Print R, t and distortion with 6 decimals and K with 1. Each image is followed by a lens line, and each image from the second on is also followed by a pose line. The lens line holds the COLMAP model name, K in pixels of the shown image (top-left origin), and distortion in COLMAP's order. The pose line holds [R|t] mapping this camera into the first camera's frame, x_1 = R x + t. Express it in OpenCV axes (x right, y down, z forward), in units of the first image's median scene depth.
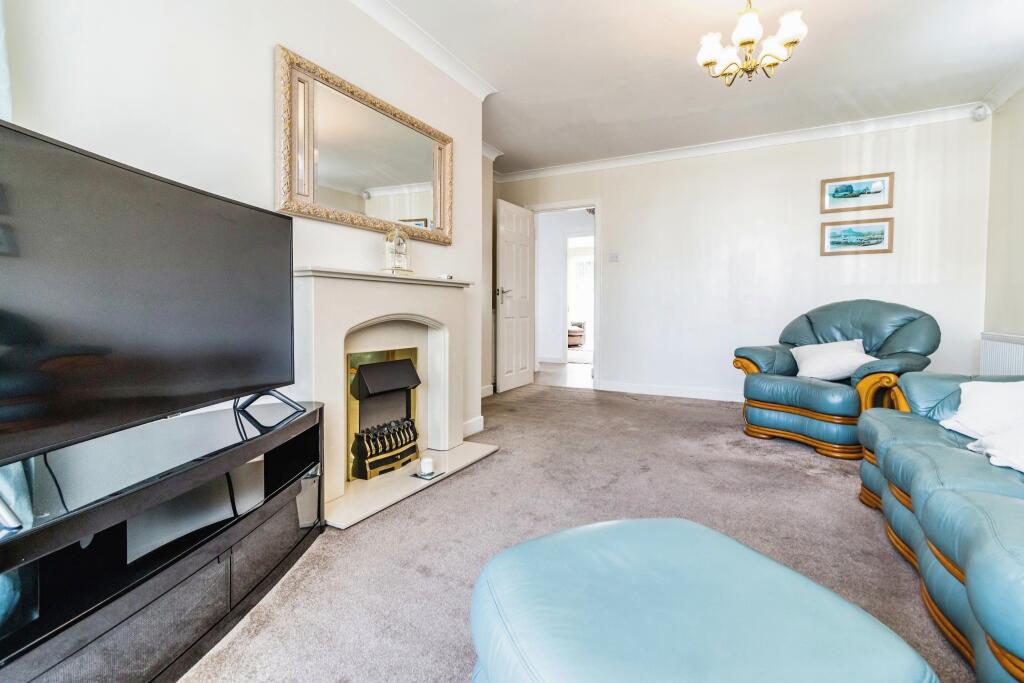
lens RADIAL K [[489.7, 0, 494.6], [0, 489.7, 317.2], [0, 0, 1]] dist [-0.000253, 0.000065]
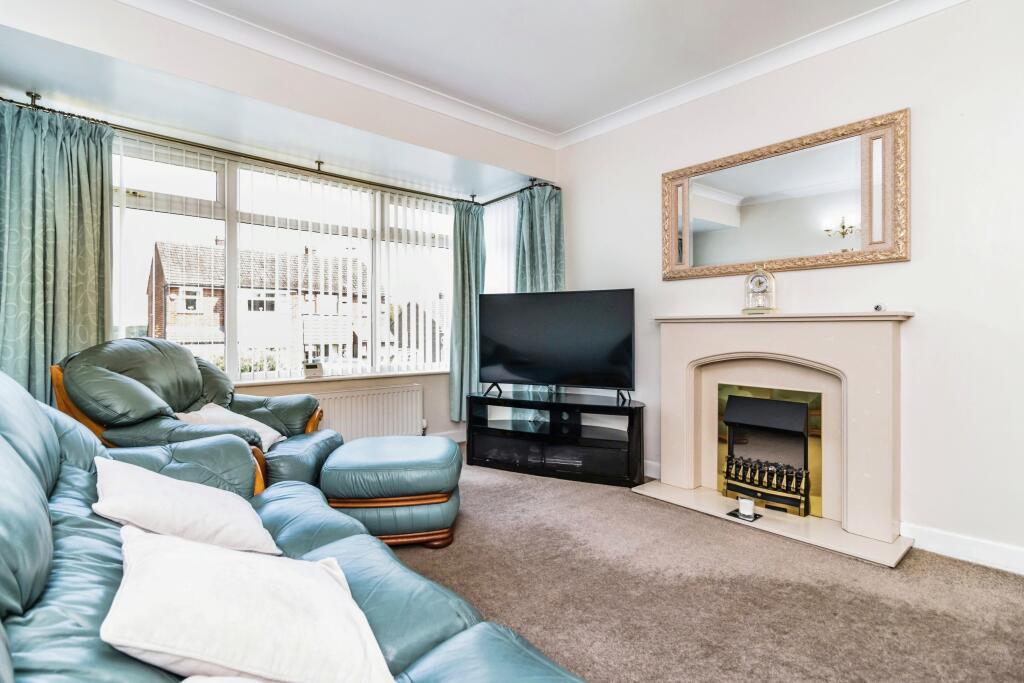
lens RADIAL K [[489.7, 0, 494.6], [0, 489.7, 317.2], [0, 0, 1]] dist [-0.000253, 0.000065]
pose [[-0.349497, -0.021625, -0.936688, 0.922458], [-0.013263, 0.999748, -0.018133, -0.053299], [0.936843, 0.006086, -0.349696, 0.818492]]
